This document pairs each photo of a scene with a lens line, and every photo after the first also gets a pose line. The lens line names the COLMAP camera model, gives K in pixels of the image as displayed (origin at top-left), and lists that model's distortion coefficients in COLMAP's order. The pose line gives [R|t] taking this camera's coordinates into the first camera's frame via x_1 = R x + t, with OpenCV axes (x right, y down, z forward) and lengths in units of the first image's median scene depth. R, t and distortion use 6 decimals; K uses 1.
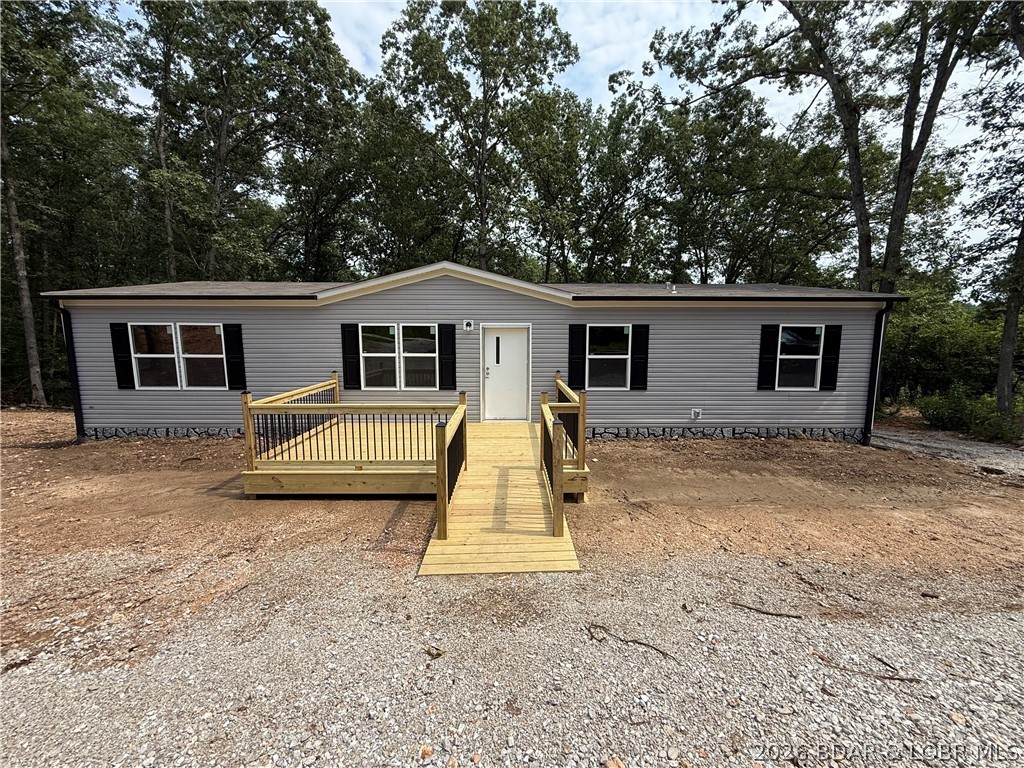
lens RADIAL K [[402.9, 0, 511.6], [0, 402.9, 400.6], [0, 0, 1]] dist [-0.000241, -0.000115]
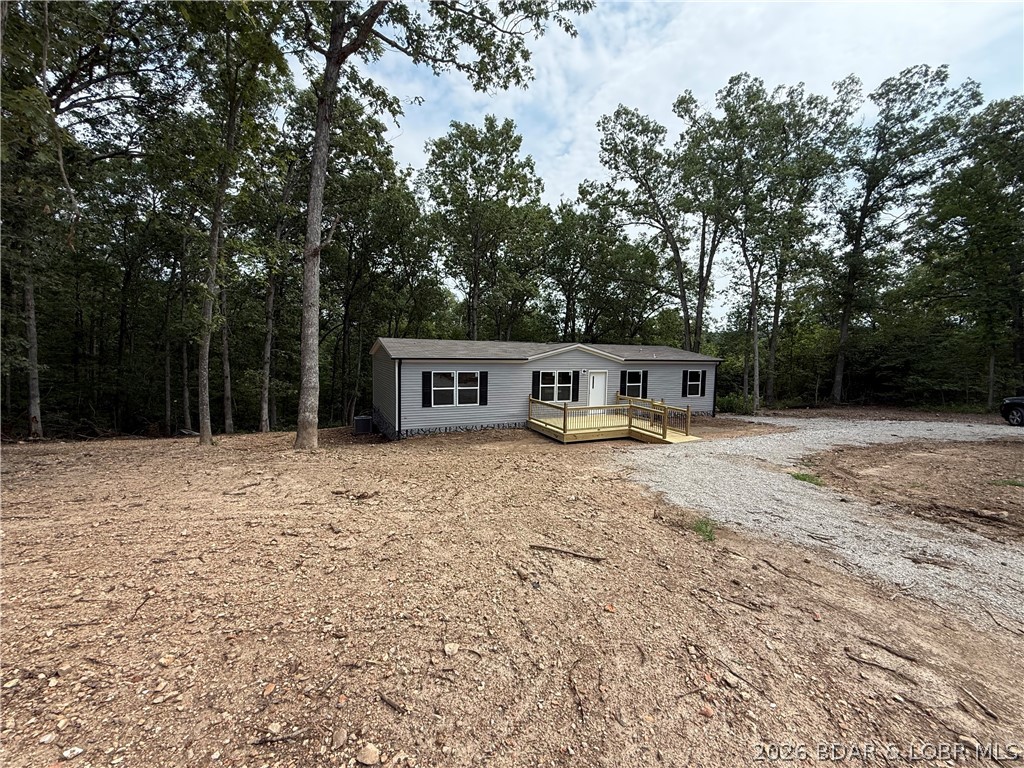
lens RADIAL K [[419.8, 0, 514.5], [0, 419.8, 384.0], [0, 0, 1]] dist [0.001913, 0.000170]
pose [[0.911048, -0.018365, 0.411890, -1.376385], [0.049497, 0.996654, -0.065043, 0.011480], [-0.409318, 0.079644, 0.908909, -0.906682]]
